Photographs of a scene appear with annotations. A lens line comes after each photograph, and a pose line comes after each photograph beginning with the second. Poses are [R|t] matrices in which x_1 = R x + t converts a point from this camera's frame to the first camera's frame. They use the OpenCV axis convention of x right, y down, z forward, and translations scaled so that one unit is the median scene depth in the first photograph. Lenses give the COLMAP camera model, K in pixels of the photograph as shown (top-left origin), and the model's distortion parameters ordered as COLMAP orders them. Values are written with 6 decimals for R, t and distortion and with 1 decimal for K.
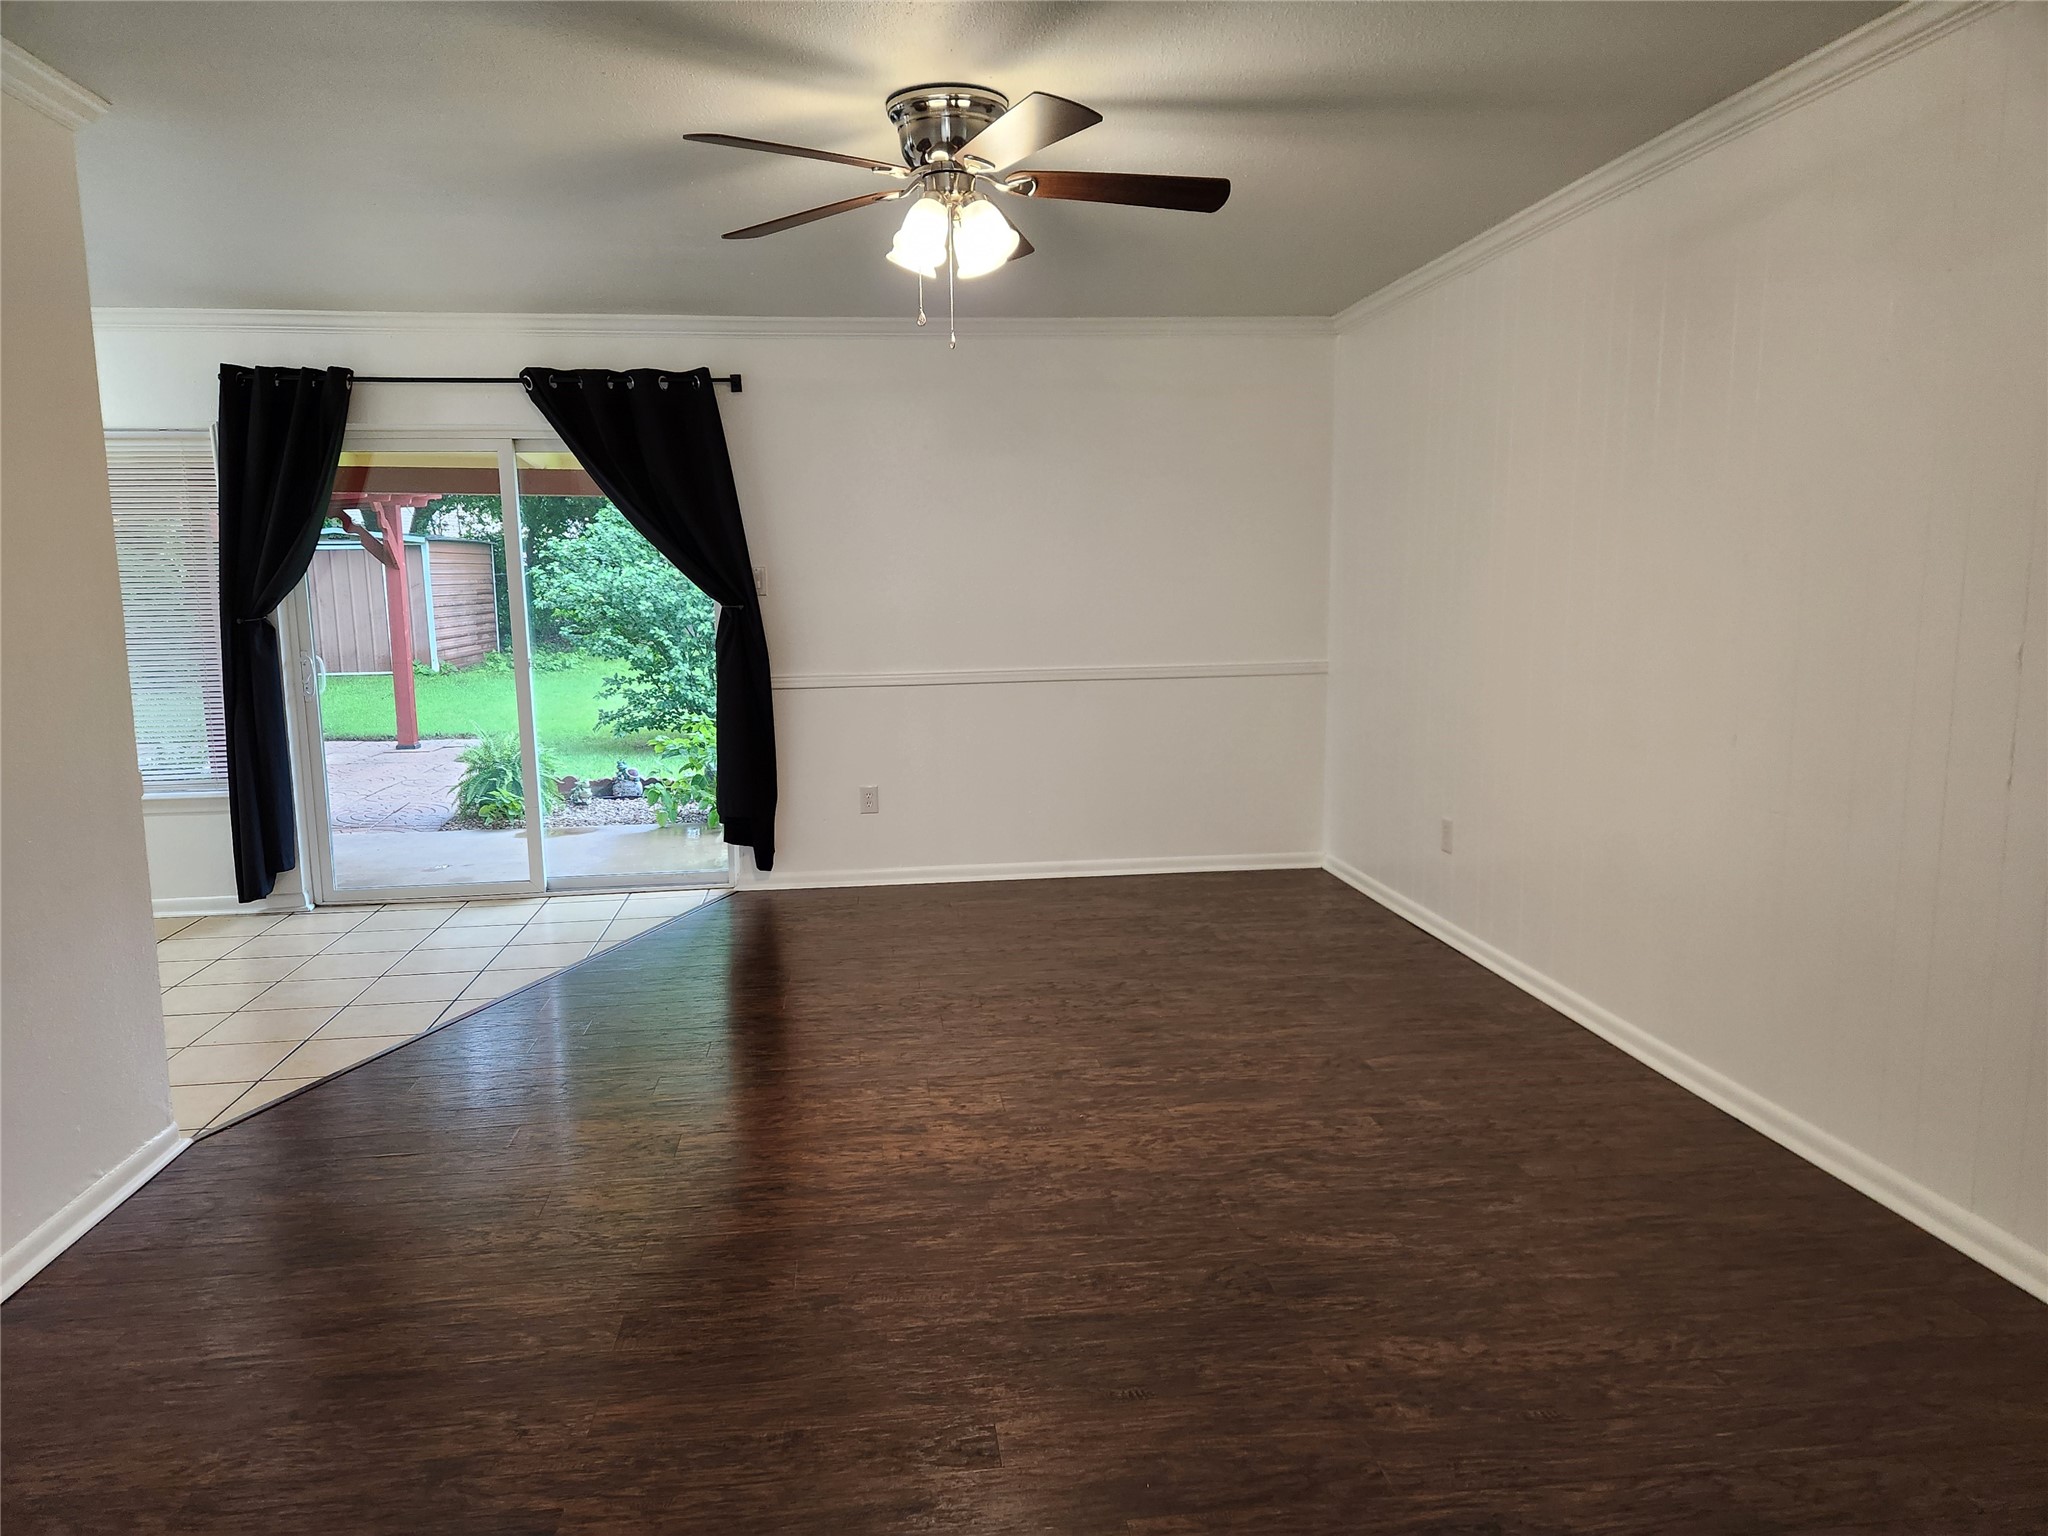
lens RADIAL K [[1374.3, 0, 1014.1], [0, 1374.3, 781.3], [0, 0, 1]] dist [0.092217, -0.086086]
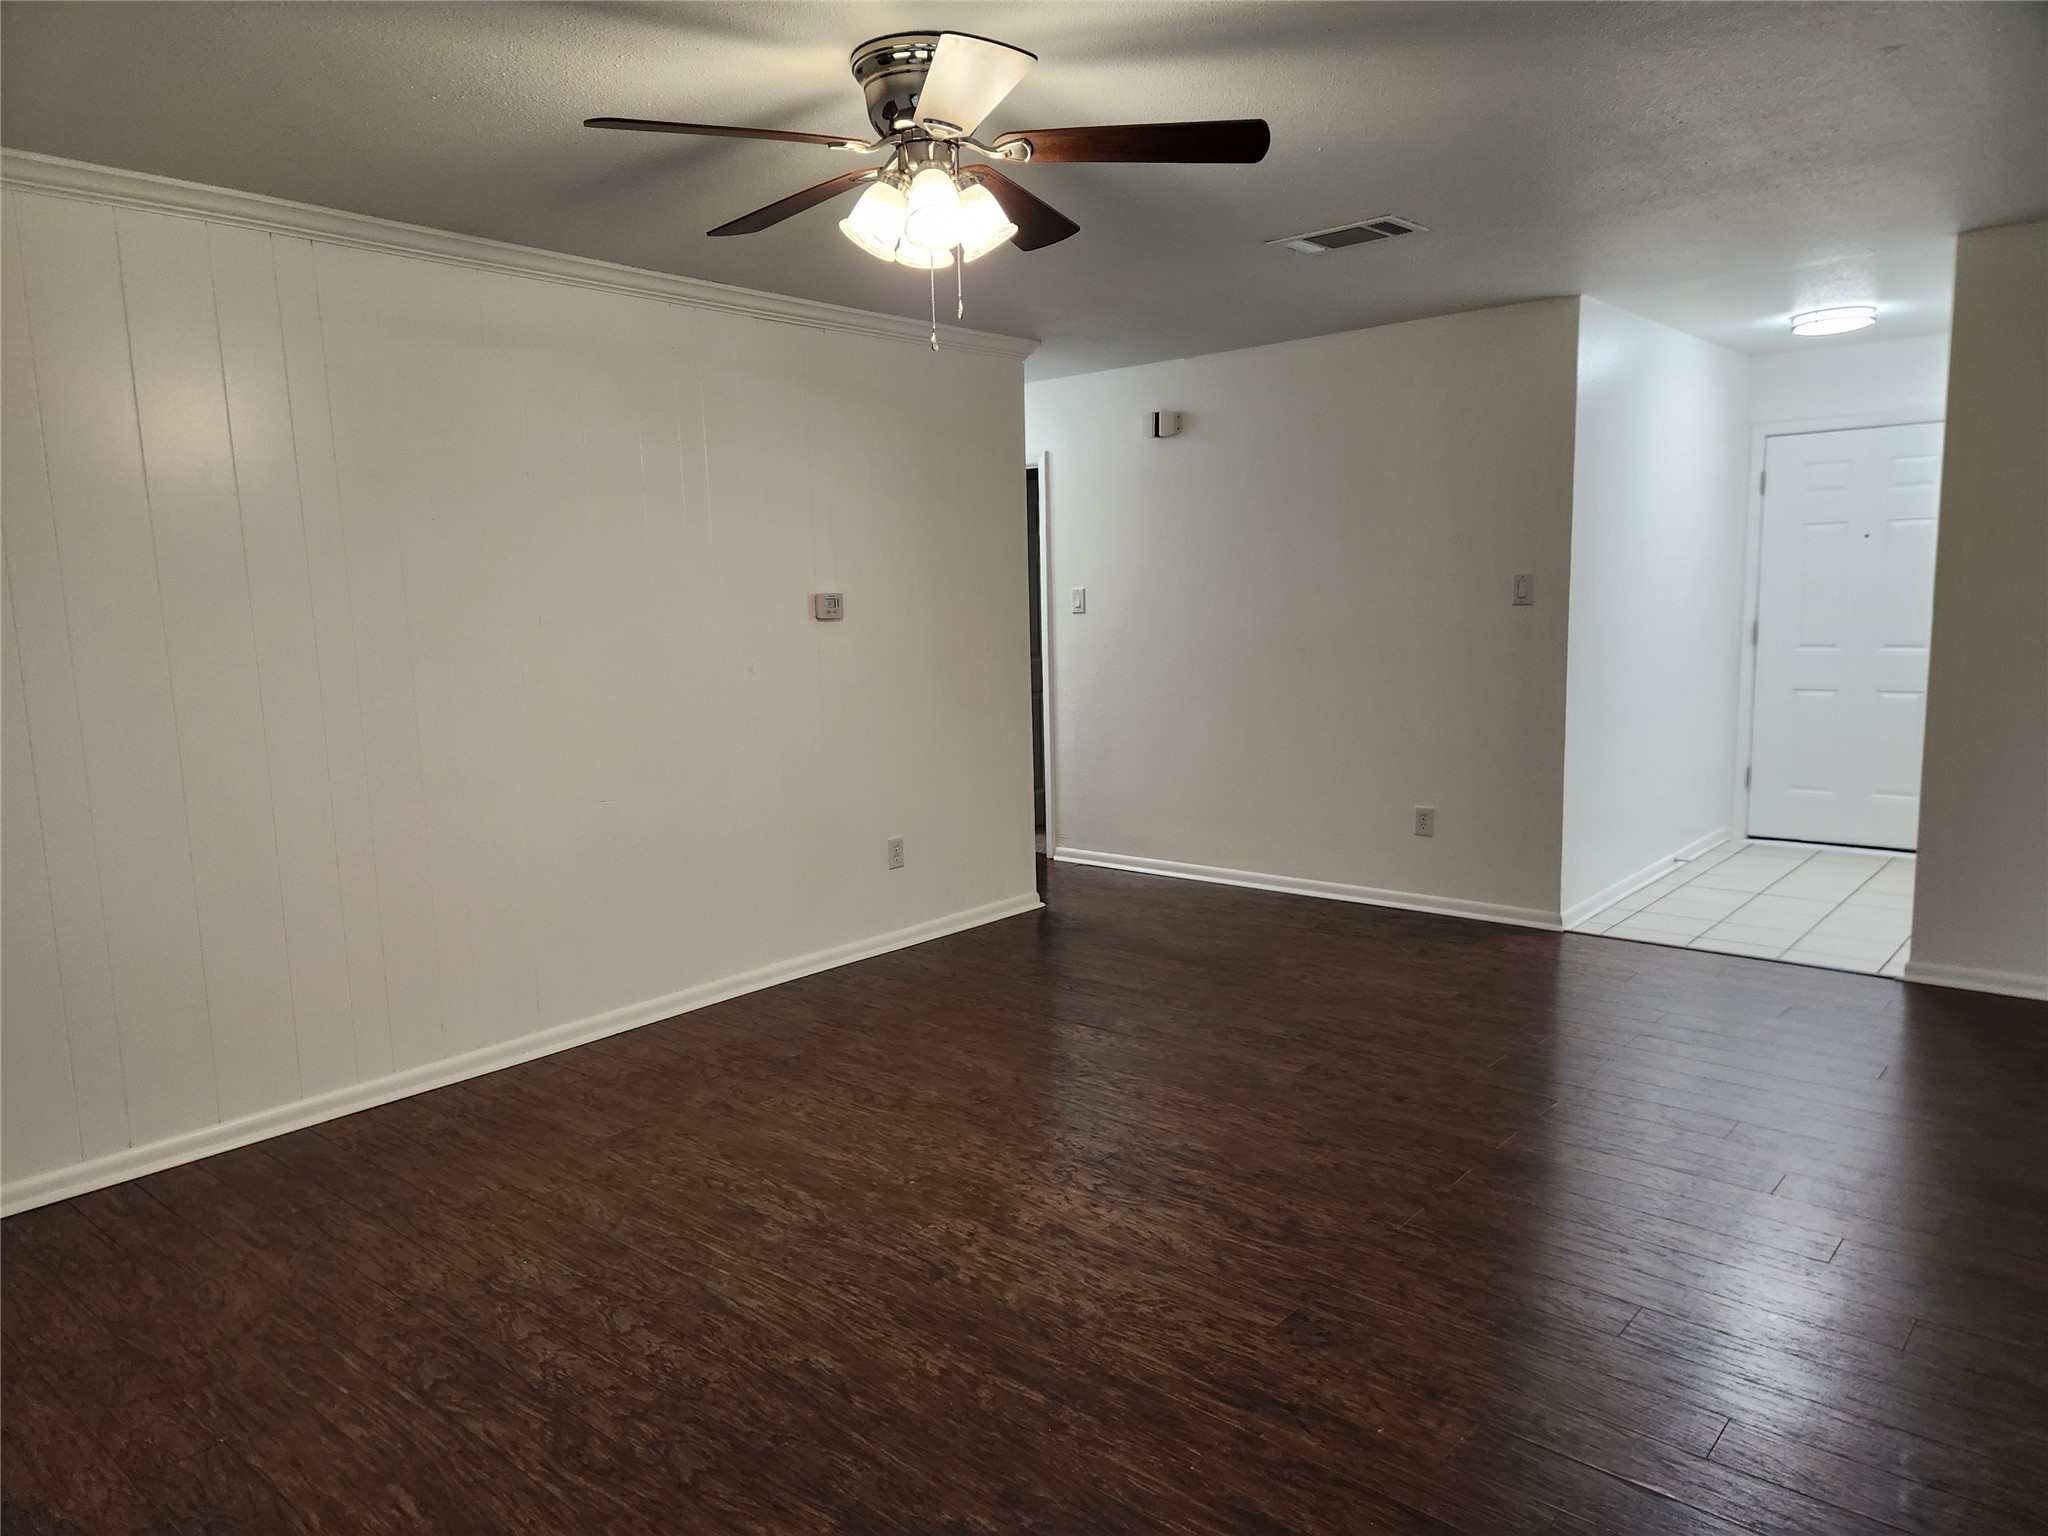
lens RADIAL K [[1374.3, 0, 1014.1], [0, 1374.3, 781.3], [0, 0, 1]] dist [0.092217, -0.086086]
pose [[-0.673789, -0.068956, 0.735699, -0.680259], [0.146502, 0.963405, 0.224472, -0.226035], [-0.724255, 0.259028, -0.639030, 1.493371]]
